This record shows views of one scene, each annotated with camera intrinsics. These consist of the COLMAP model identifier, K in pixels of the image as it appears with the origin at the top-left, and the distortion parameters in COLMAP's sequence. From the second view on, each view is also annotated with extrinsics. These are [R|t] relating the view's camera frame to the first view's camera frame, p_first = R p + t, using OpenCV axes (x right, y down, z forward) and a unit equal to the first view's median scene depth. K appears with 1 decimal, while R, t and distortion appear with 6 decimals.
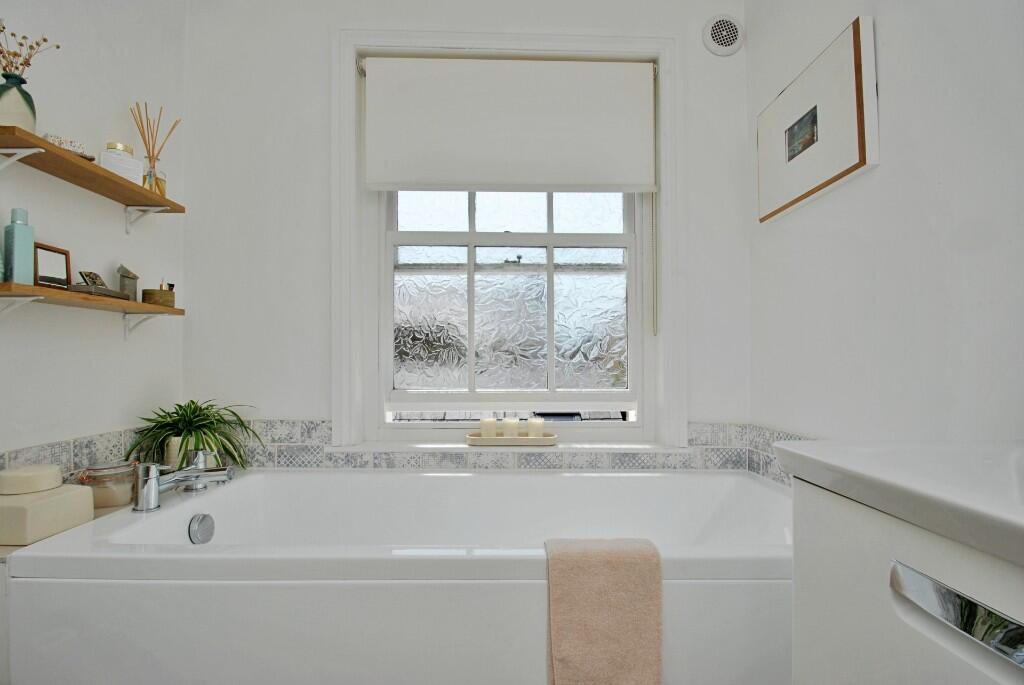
lens RADIAL K [[476.4, 0, 513.9], [0, 476.4, 359.3], [0, 0, 1]] dist [-0.000471, -0.013671]
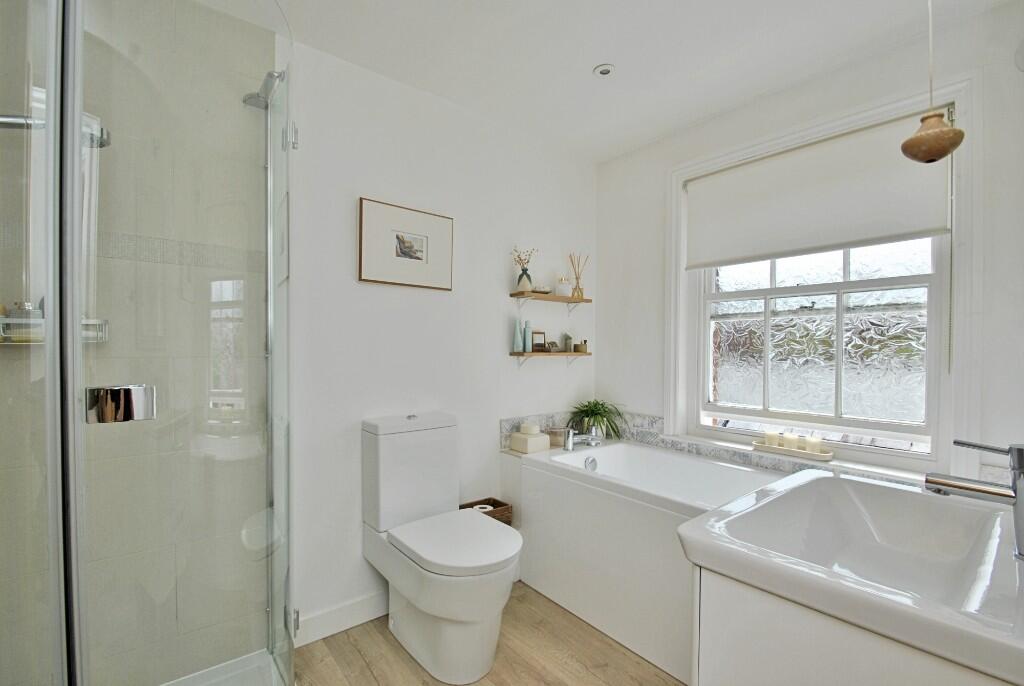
lens RADIAL K [[453.4, 0, 522.5], [0, 453.4, 355.7], [0, 0, 1]] dist [-0.000538, -0.000884]
pose [[0.631154, 0.017560, -0.775459, 0.569345], [-0.006354, 0.999827, 0.017469, -0.123733], [0.775631, -0.006098, 0.631157, -0.391031]]
